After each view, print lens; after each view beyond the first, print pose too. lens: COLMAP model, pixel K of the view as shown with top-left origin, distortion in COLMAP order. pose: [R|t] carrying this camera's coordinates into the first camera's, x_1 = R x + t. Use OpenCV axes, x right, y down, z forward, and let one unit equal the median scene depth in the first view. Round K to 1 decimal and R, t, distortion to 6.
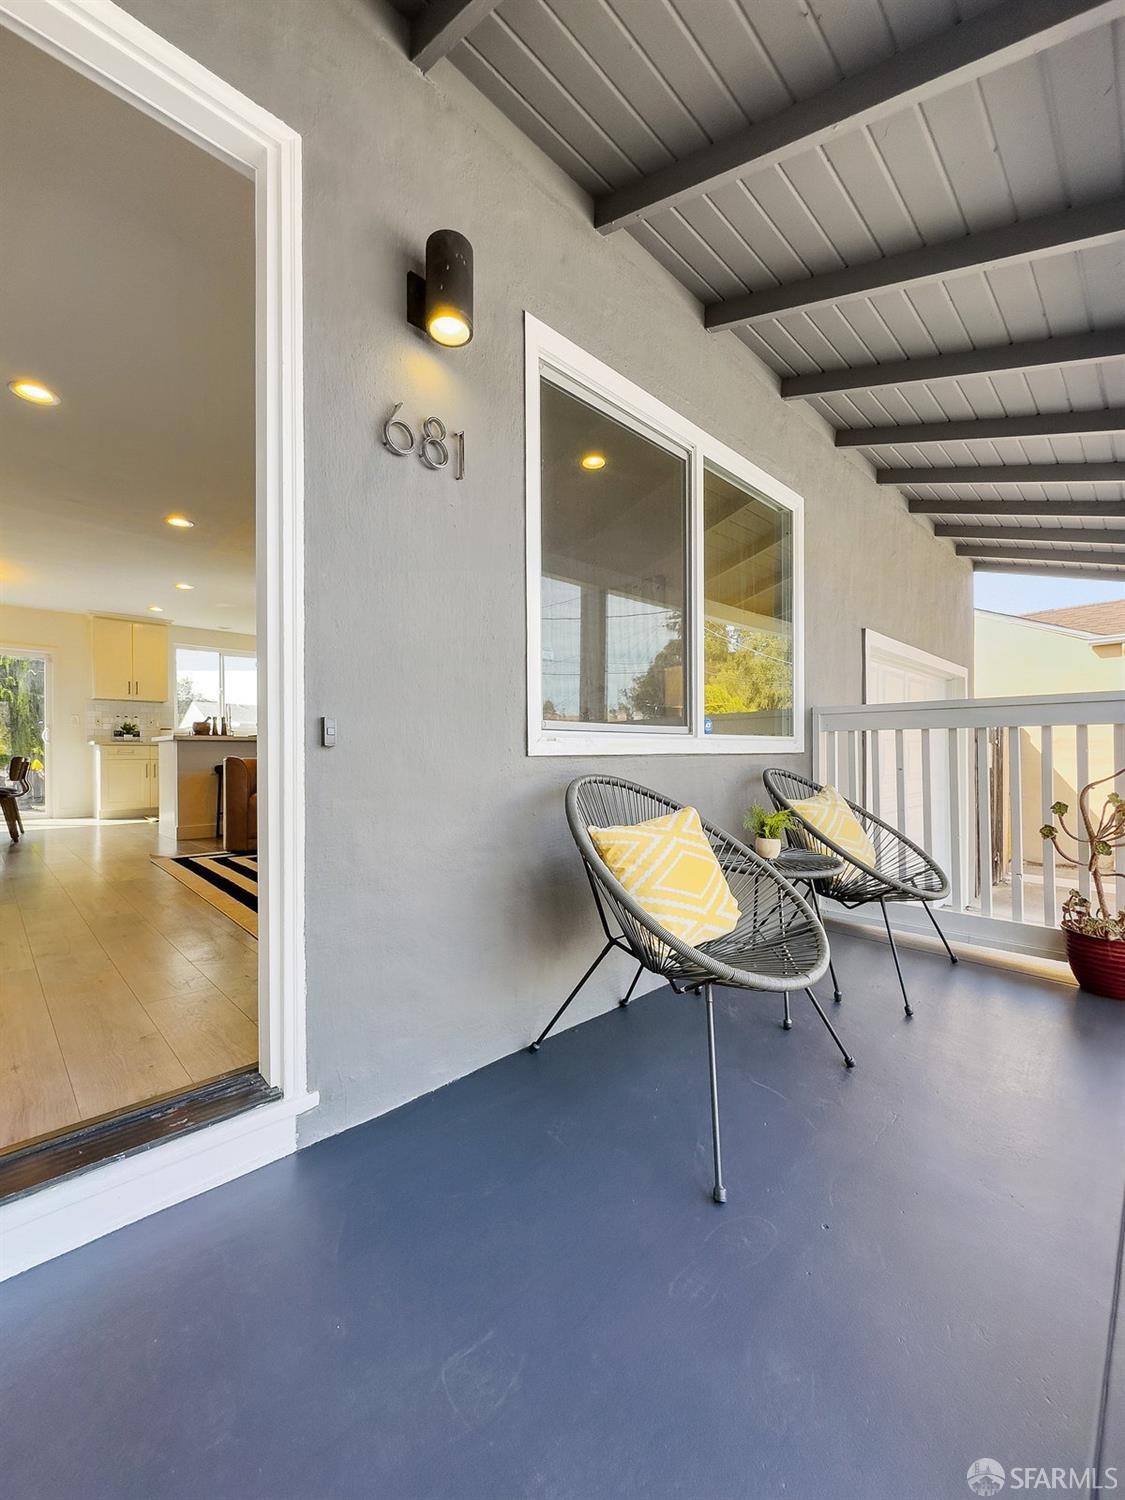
lens RADIAL K [[589.7, 0, 562.5], [0, 589.7, 750.0], [0, 0, 1]] dist [-0.001227, -0.000075]
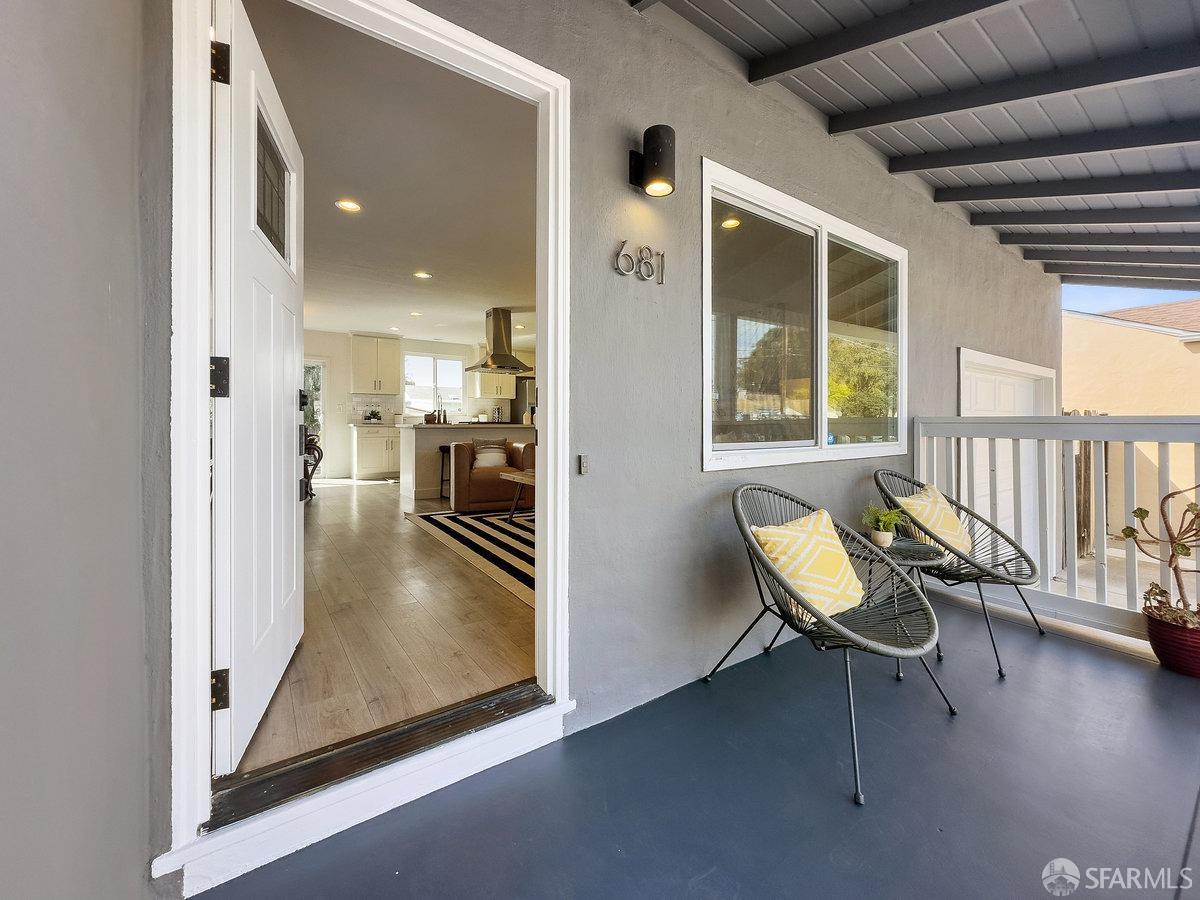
lens RADIAL K [[482.9, 0, 606.4], [0, 482.9, 417.7], [0, 0, 1]] dist [-0.000513, 0.000466]
pose [[0.989190, 0.004656, -0.146568, -0.096639], [-0.005084, 0.999984, -0.002542, -0.093019], [0.146554, 0.003260, 0.989197, -0.142765]]
